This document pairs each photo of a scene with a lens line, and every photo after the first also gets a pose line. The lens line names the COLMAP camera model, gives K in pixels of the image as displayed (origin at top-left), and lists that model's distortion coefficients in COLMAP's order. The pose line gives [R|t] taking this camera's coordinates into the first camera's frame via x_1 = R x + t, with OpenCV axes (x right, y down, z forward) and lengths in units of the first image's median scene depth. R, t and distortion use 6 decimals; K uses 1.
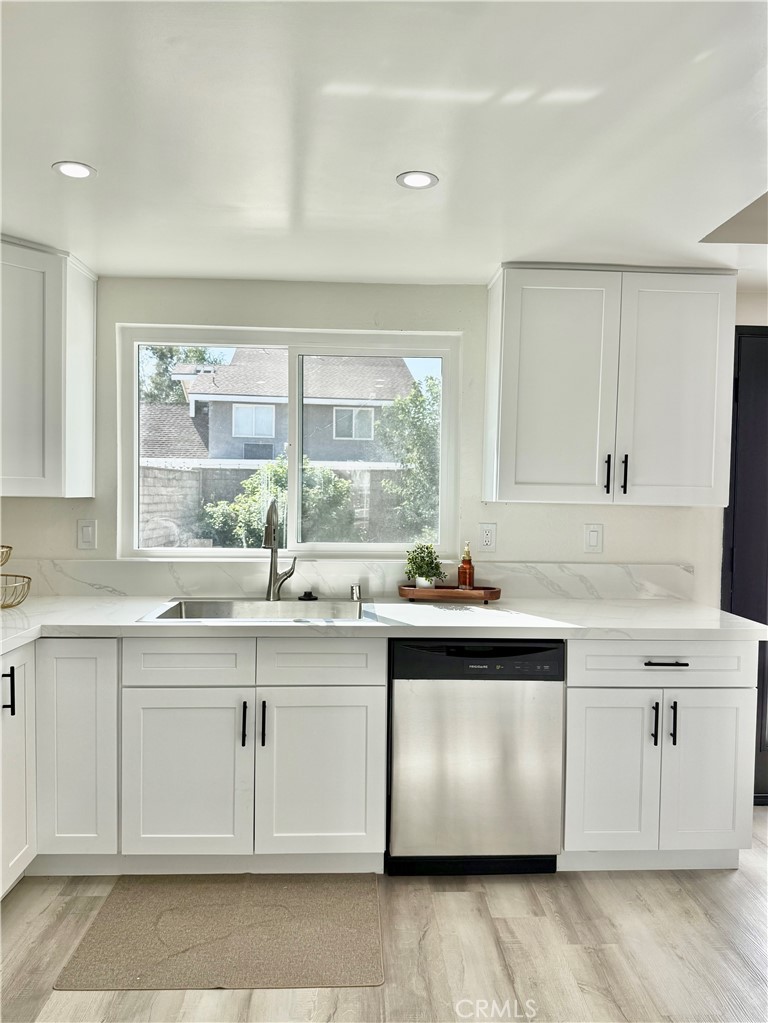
lens RADIAL K [[722.0, 0, 382.6], [0, 722.0, 511.5], [0, 0, 1]] dist [0.040940, -0.048824]
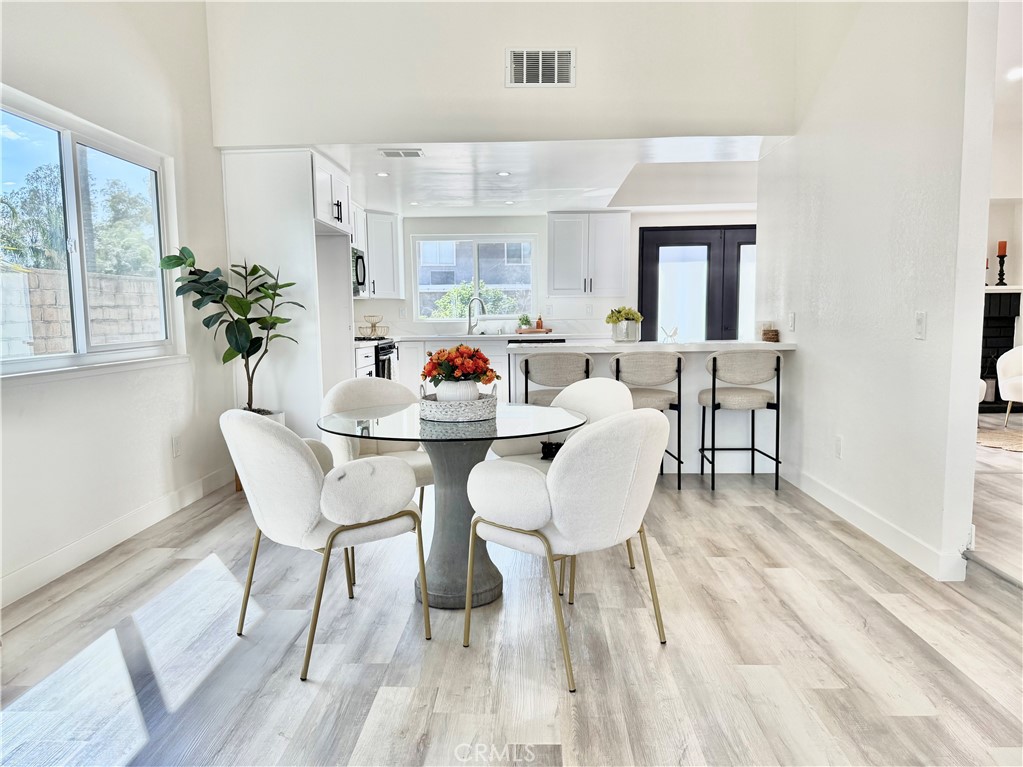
lens RADIAL K [[722.0, 0, 509.4], [0, 722.0, 391.6], [0, 0, 1]] dist [0.040940, -0.048824]
pose [[0.997134, -0.020339, -0.072866, 0.190926], [0.026013, 0.996632, 0.077775, 0.124380], [0.071038, -0.079448, 0.994305, -1.710651]]
